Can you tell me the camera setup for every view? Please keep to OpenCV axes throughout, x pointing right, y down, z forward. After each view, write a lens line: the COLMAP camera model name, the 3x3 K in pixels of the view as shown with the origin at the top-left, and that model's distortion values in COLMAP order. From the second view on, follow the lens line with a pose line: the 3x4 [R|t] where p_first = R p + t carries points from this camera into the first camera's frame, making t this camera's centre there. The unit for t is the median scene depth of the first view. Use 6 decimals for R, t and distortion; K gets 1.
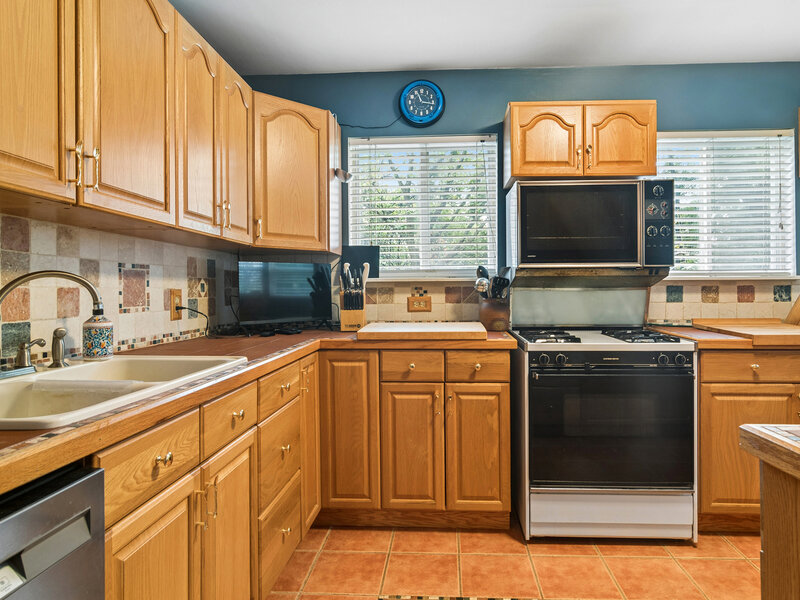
lens RADIAL K [[490.9, 0, 435.5], [0, 490.9, 286.1], [0, 0, 1]] dist [-0.004833, 0.001230]
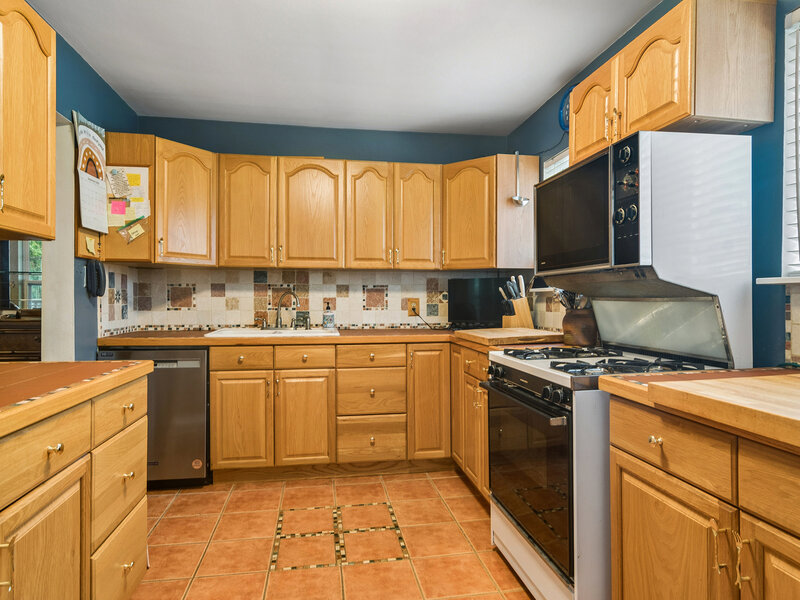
lens RADIAL K [[490.9, 0, 406.7], [0, 490.9, 298.0], [0, 0, 1]] dist [-0.004833, 0.001230]
pose [[0.217614, 0.002717, -0.976031, 1.209489], [0.007349, 0.999963, 0.004422, -0.002263], [0.976007, -0.008136, 0.217586, 0.644192]]
